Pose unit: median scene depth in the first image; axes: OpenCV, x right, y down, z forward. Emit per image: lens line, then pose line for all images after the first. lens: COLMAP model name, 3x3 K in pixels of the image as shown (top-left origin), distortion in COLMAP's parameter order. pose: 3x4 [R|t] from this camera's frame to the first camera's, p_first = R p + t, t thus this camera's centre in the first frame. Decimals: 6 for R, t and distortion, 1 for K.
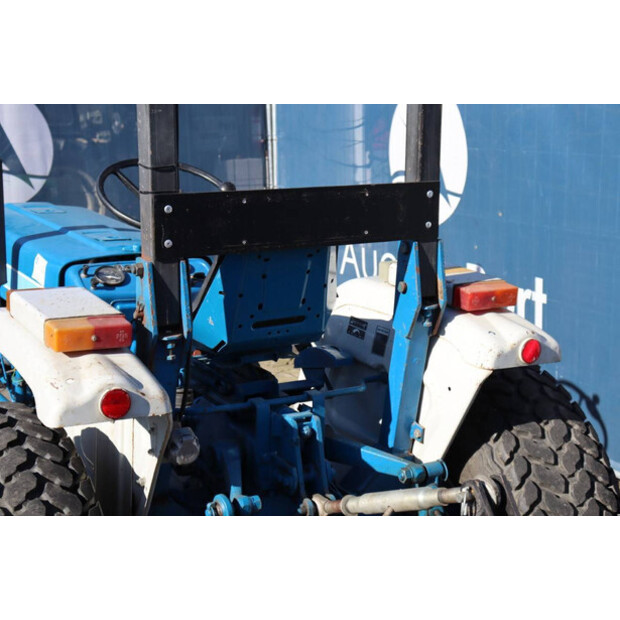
lens RADIAL K [[1282.7, 0, 310.0], [0, 1282.7, 310.0], [0, 0, 1]] dist [0.315970, -0.190266]
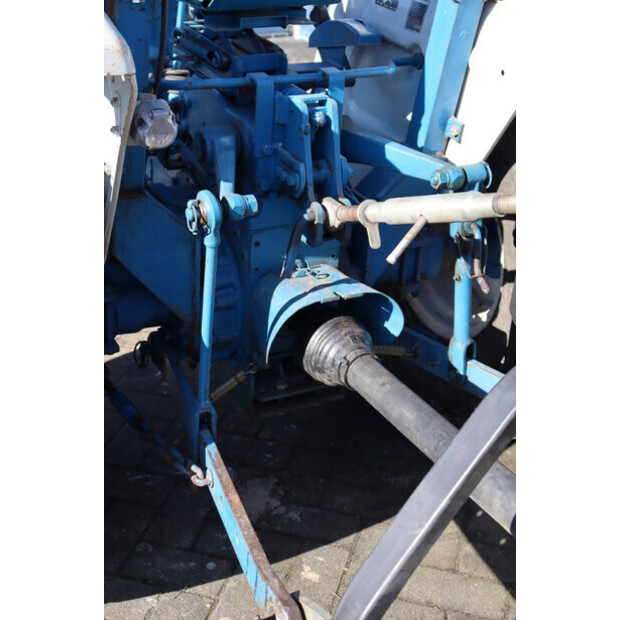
lens RADIAL K [[1130.1, 0, 310.0], [0, 1130.1, 310.0], [0, 0, 1]] dist [0.131076, 0.038823]
pose [[0.998798, 0.048476, -0.007205, 0.002370], [-0.045503, 0.971885, 0.231019, 0.047127], [0.018201, -0.230414, 0.972923, 0.289723]]
